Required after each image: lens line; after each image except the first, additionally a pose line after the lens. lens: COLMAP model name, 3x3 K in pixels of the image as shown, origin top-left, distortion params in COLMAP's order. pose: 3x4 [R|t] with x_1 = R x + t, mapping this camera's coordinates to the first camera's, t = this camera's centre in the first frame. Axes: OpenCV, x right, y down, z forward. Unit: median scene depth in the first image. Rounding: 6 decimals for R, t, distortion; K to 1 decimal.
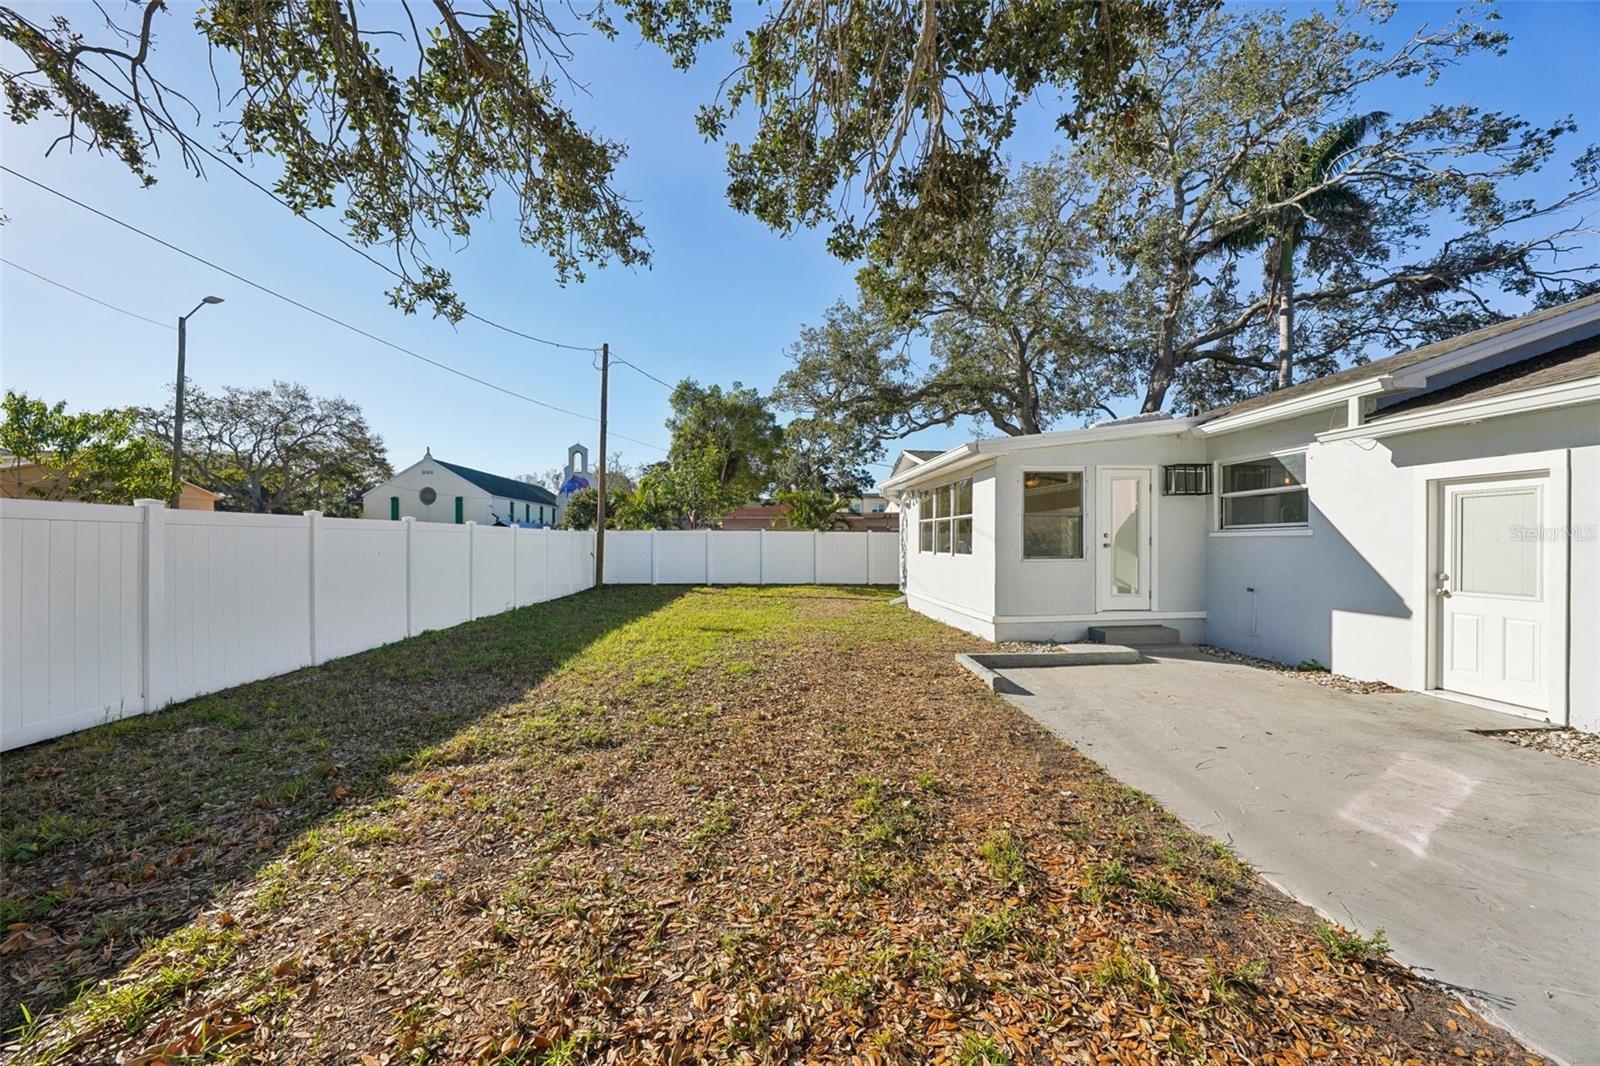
lens RADIAL K [[552.1, 0, 797.6], [0, 552.1, 537.3], [0, 0, 1]] dist [-0.010894, 0.000187]
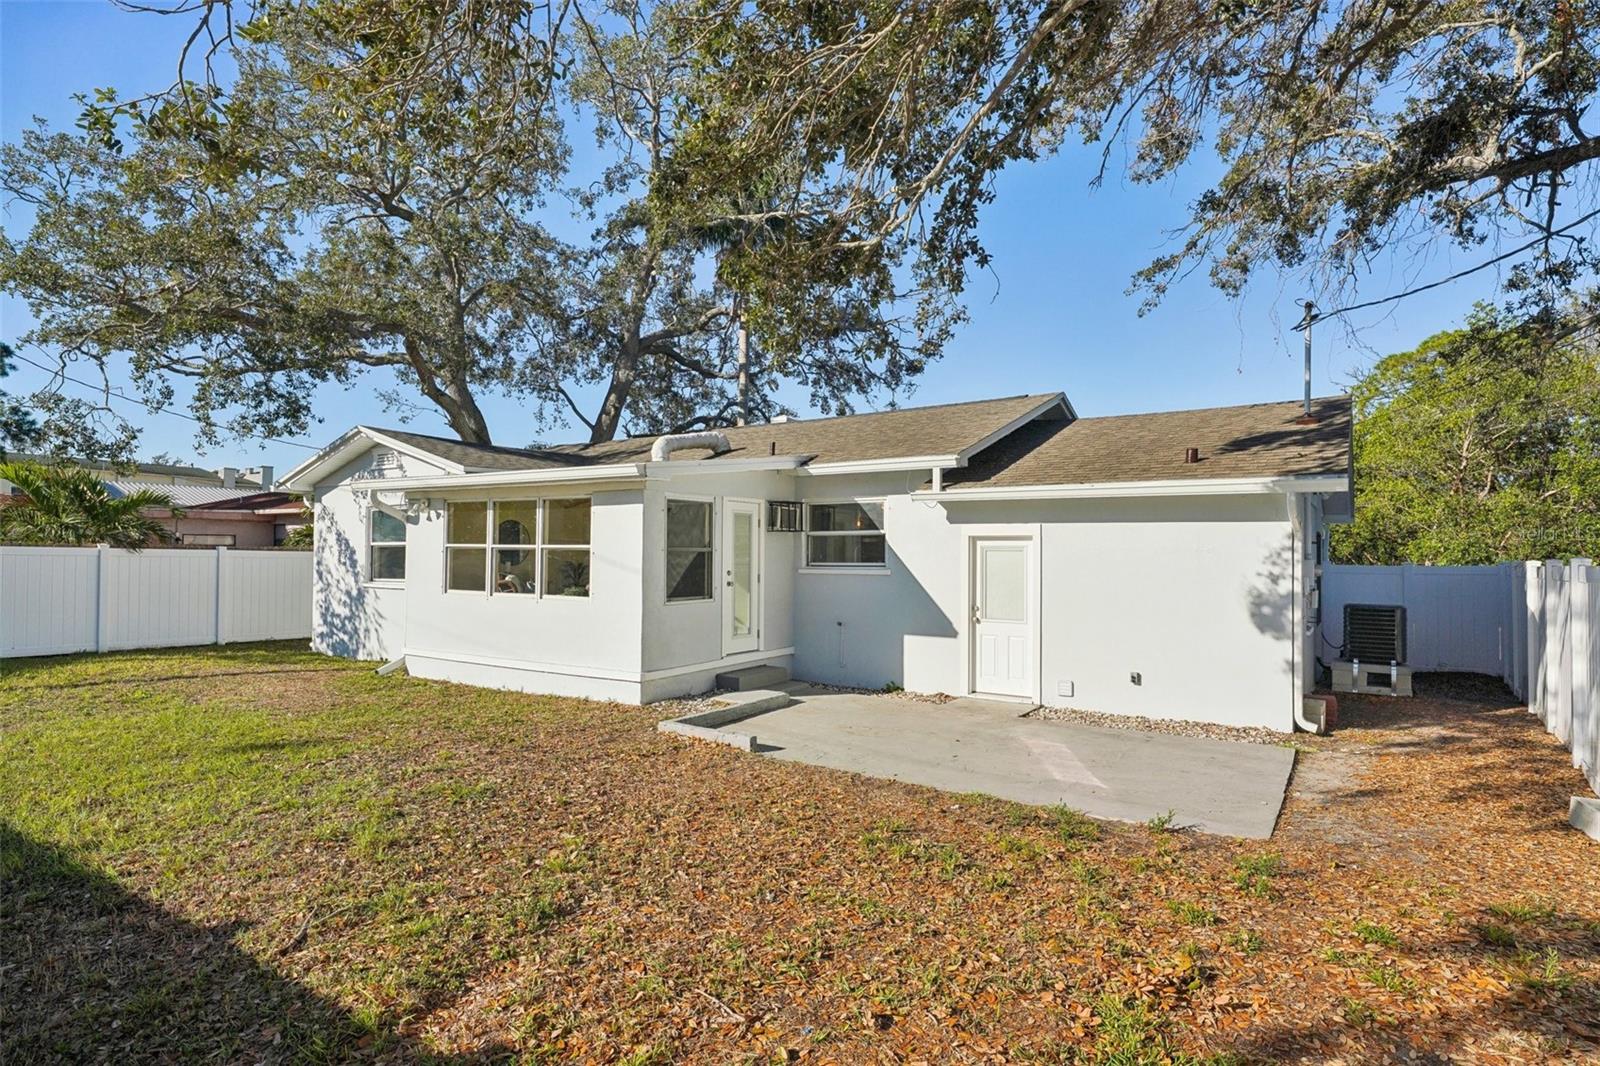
lens RADIAL K [[849.0, 0, 797.8], [0, 849.0, 538.2], [0, 0, 1]] dist [0.002380, 0.000084]
pose [[0.600861, 0.020846, 0.799082, -0.517385], [-0.012782, 0.999783, -0.016470, -0.040659], [-0.799251, -0.000318, 0.600997, 0.054716]]
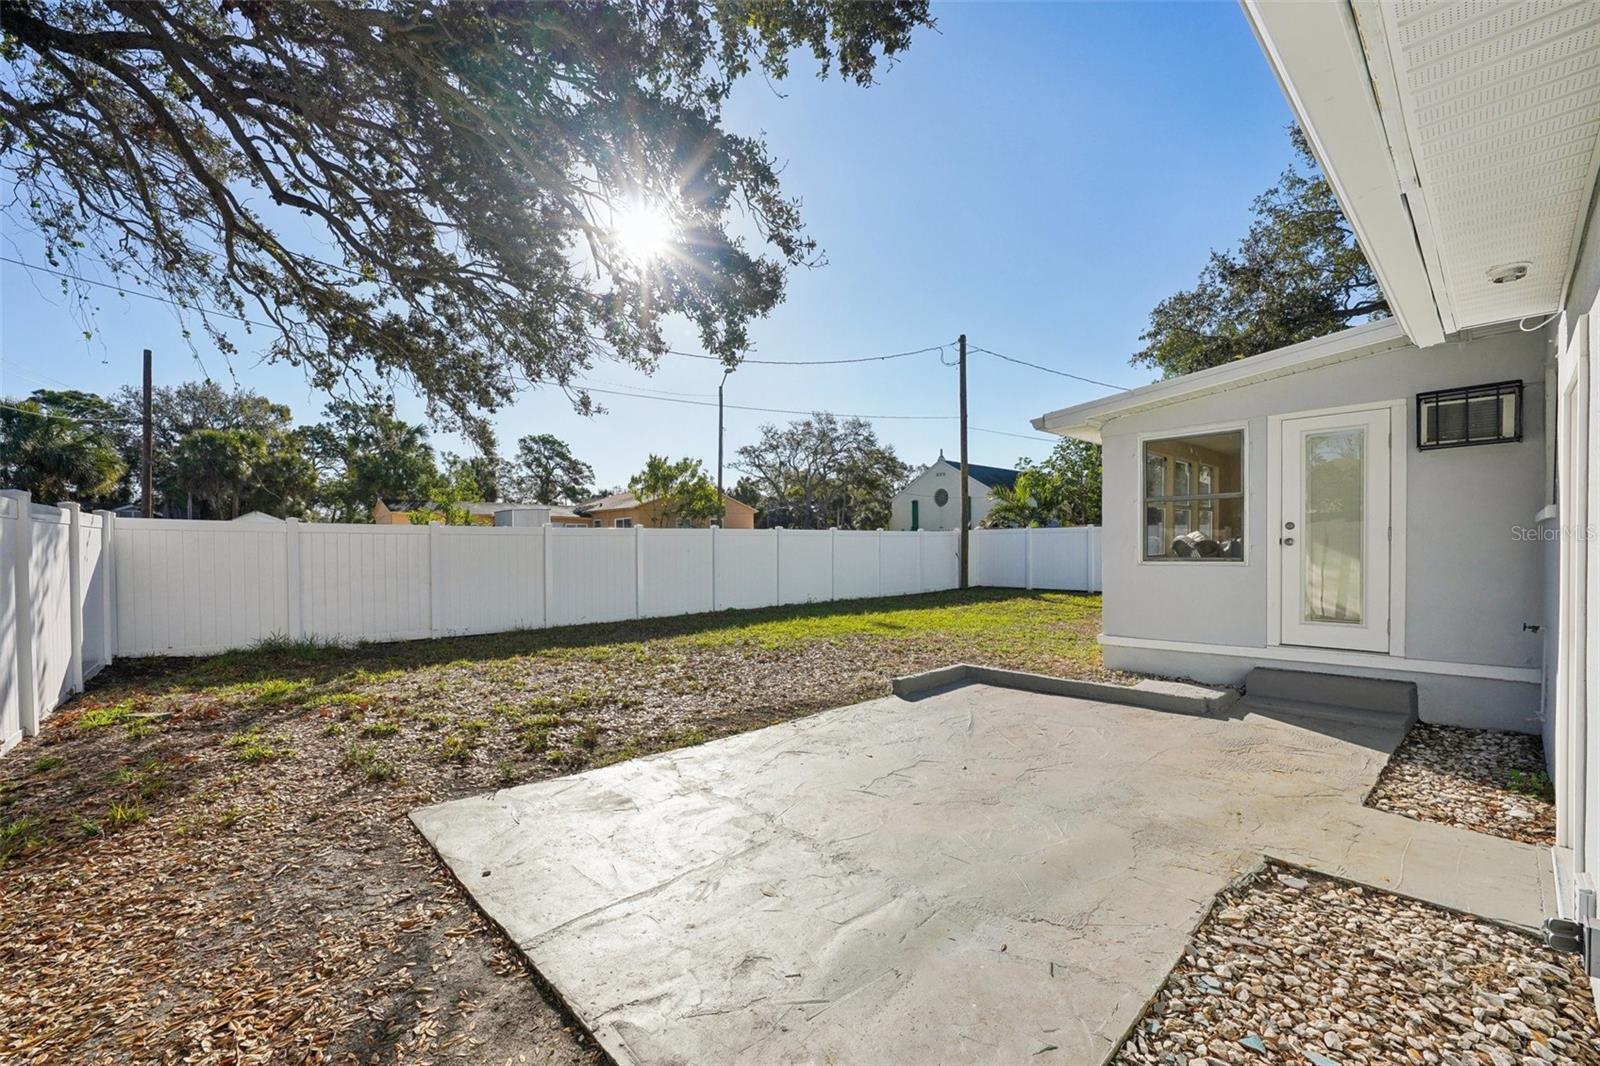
lens RADIAL K [[673.0, 0, 798.4], [0, 673.0, 545.7], [0, 0, 1]] dist [0.000716, 0.000070]
pose [[0.635581, -0.004583, -0.772021, 0.812593], [0.014947, 0.999868, 0.006371, 0.006484], [0.771890, -0.015589, 0.635565, 0.077896]]
